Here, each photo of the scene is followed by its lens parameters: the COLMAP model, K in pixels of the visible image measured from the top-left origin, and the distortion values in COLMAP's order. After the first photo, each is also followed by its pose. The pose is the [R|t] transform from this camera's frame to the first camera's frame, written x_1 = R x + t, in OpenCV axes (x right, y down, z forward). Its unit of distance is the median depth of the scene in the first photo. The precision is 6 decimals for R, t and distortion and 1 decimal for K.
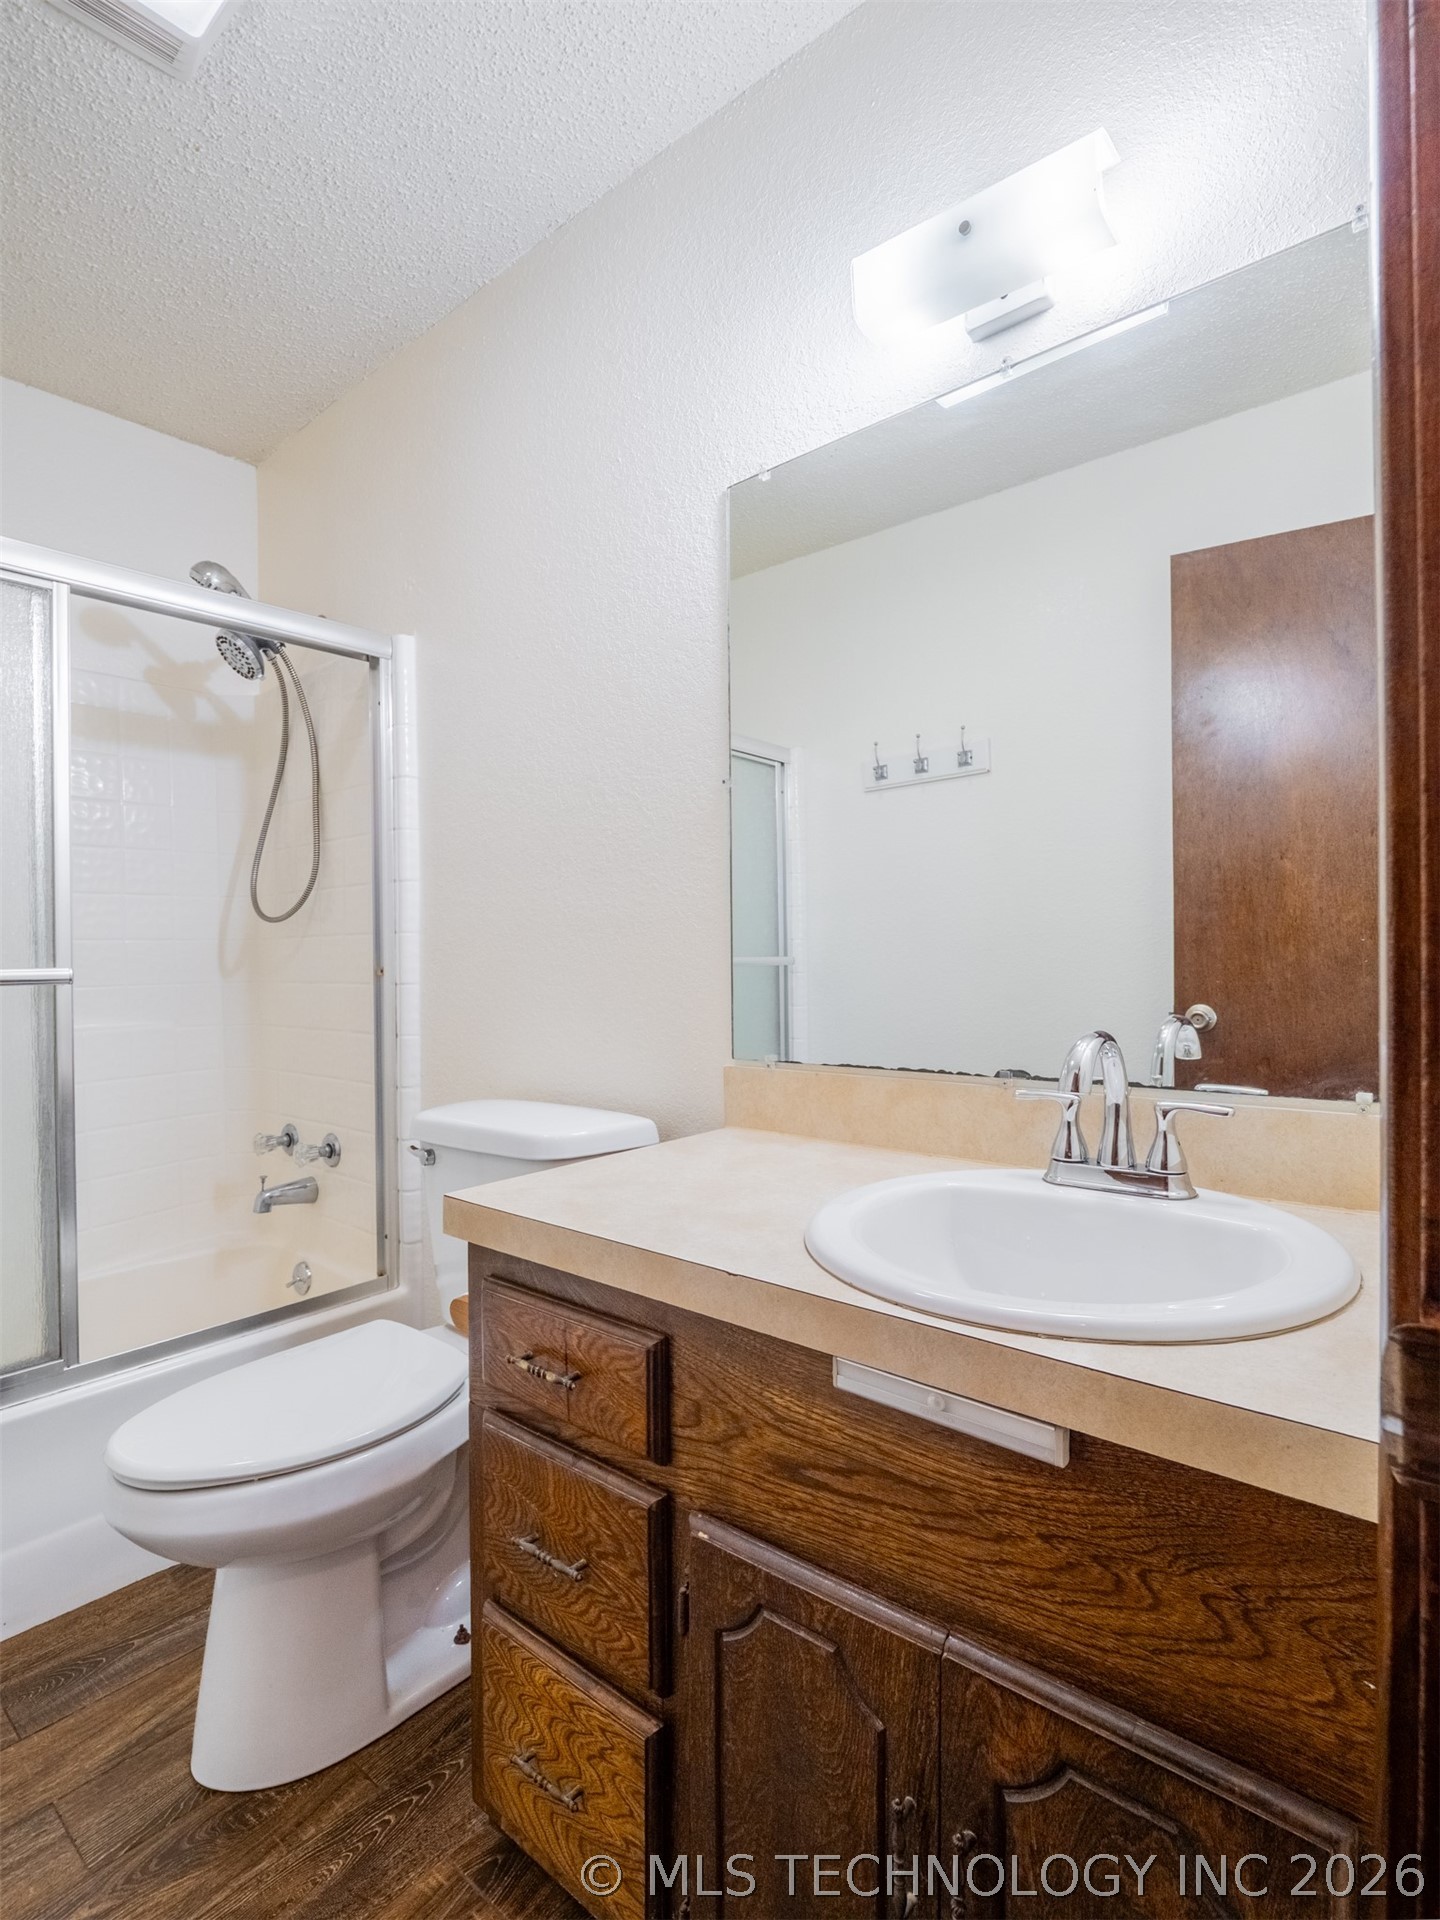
lens RADIAL K [[968.4, 0, 748.1], [0, 968.4, 954.2], [0, 0, 1]] dist [-0.010850, -0.002022]
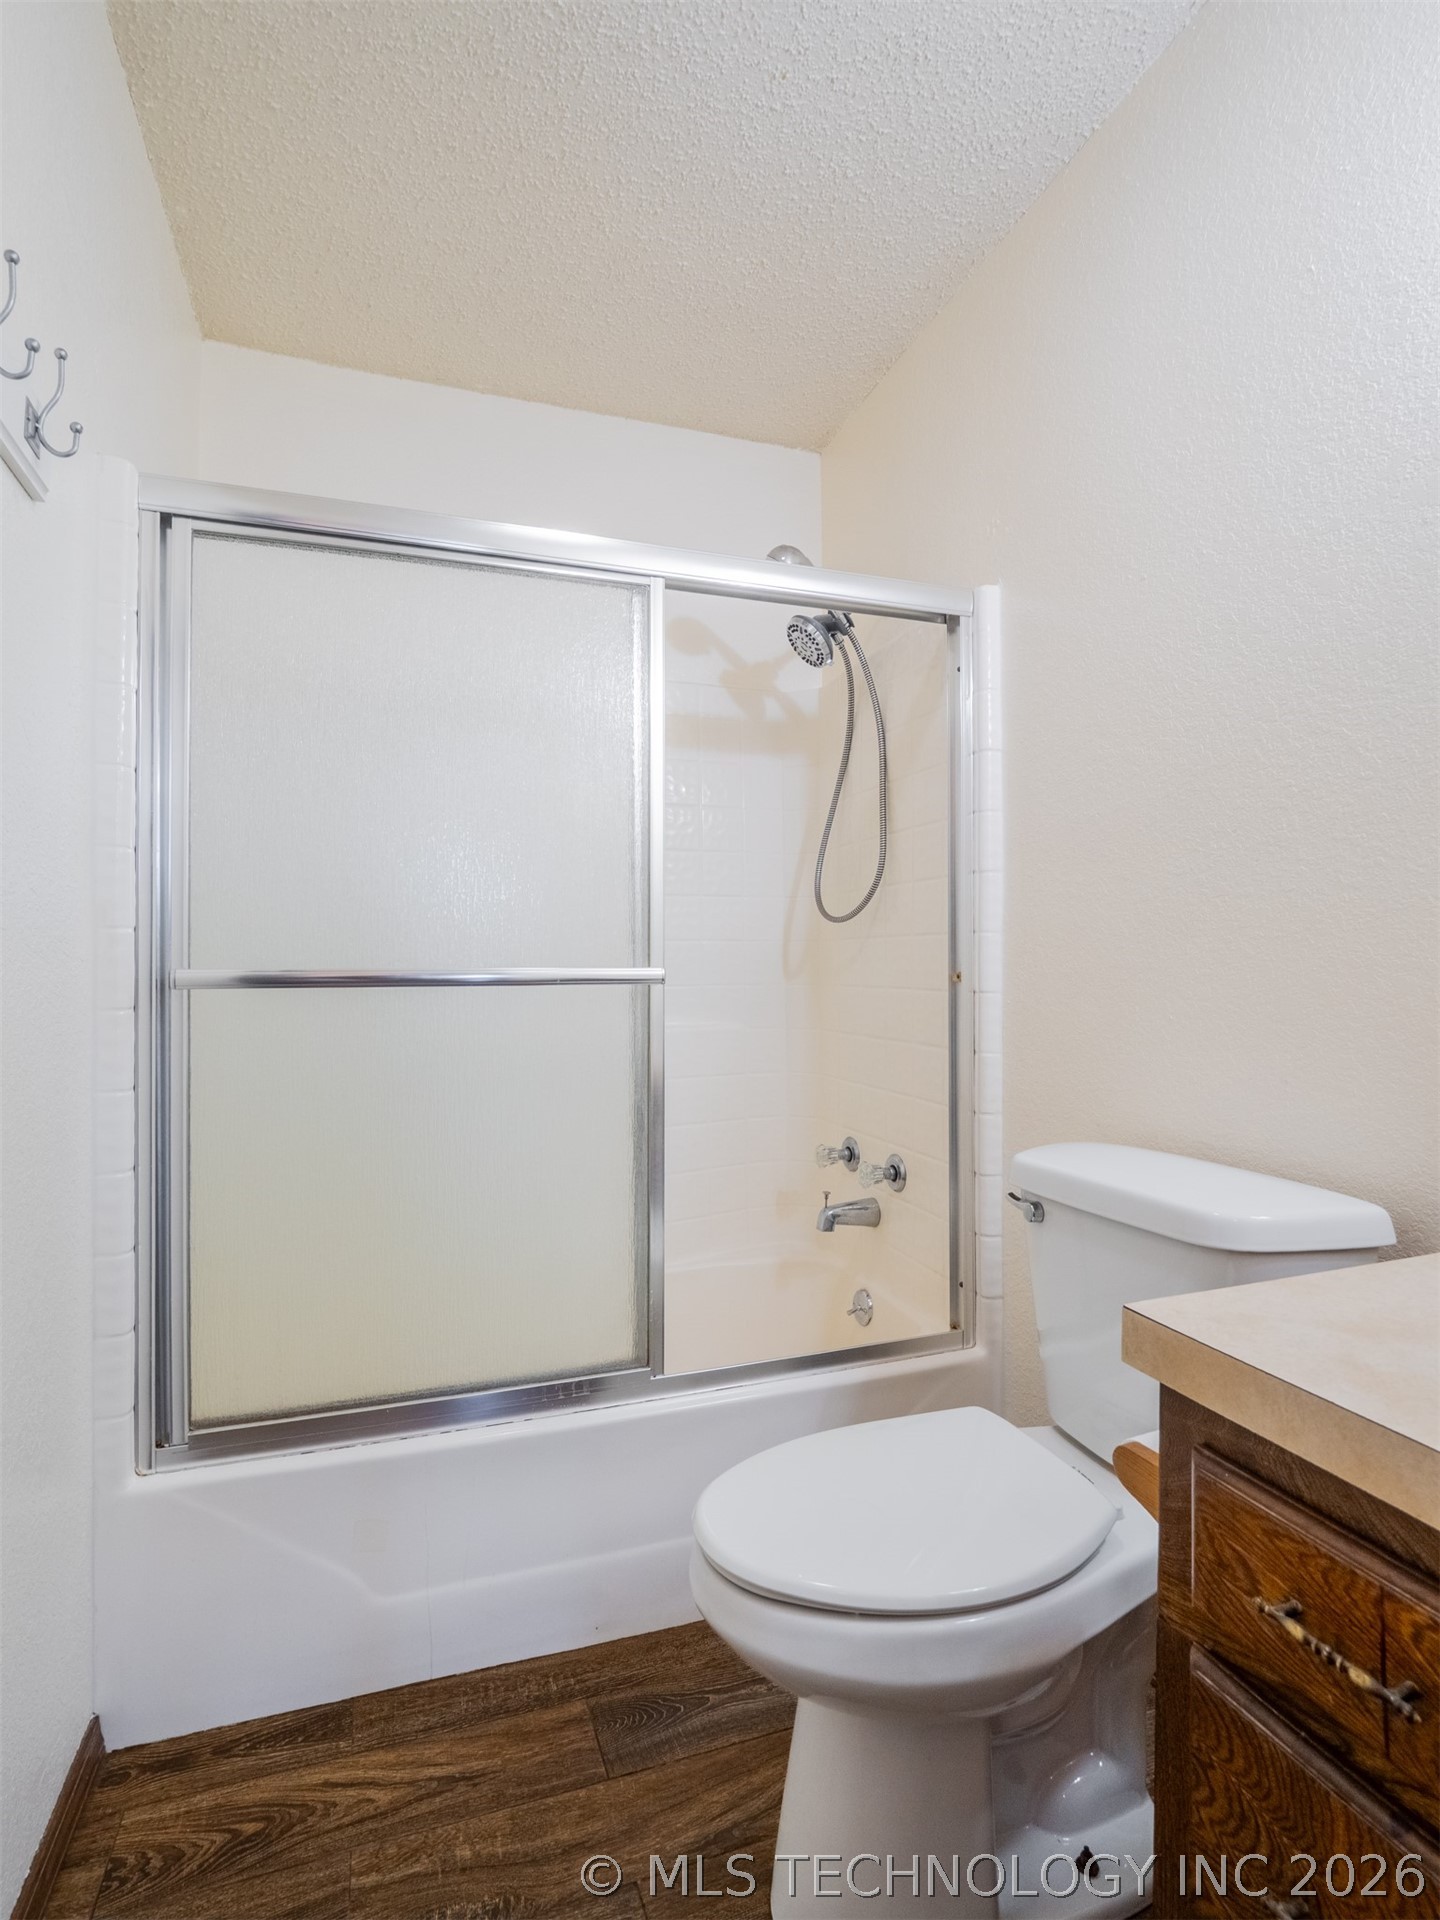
lens RADIAL K [[968.4, 0, 748.1], [0, 968.4, 954.2], [0, 0, 1]] dist [-0.010850, -0.002022]
pose [[0.873088, 0.008791, -0.487484, -0.127693], [-0.011478, 0.999931, -0.002525, 0.001807], [0.487428, 0.007800, 0.873128, 0.157689]]
